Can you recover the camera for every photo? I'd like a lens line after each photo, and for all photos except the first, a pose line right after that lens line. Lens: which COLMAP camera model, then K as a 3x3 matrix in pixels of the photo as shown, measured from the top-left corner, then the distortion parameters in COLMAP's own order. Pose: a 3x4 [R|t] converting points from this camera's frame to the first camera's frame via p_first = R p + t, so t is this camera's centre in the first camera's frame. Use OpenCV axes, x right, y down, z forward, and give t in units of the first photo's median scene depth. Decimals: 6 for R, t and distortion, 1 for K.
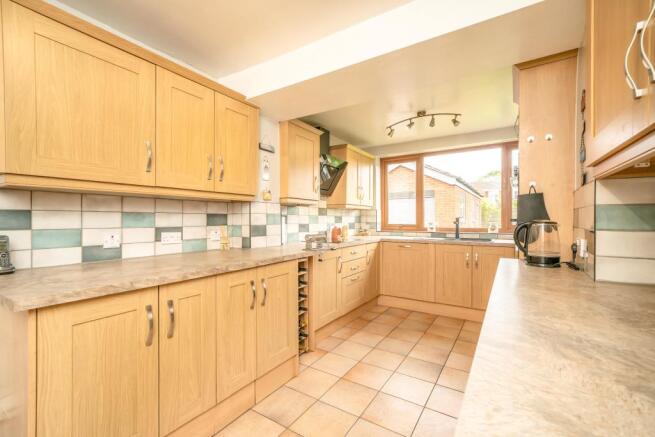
lens RADIAL K [[284.2, 0, 327.5], [0, 284.2, 218.5], [0, 0, 1]] dist [-0.000034, -0.000009]
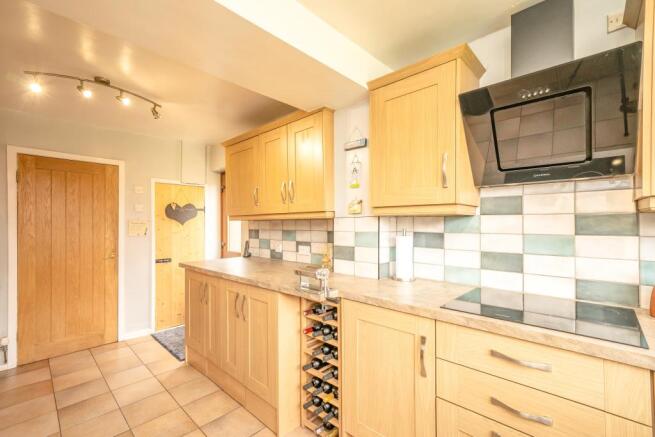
lens RADIAL K [[289.7, 0, 327.9], [0, 289.7, 223.5], [0, 0, 1]] dist [-0.000387, -0.000027]
pose [[-0.180640, -0.001923, -0.983547, 0.198882], [0.005567, 0.999980, -0.002978, -0.013215], [0.983534, -0.006014, -0.180626, 0.381909]]
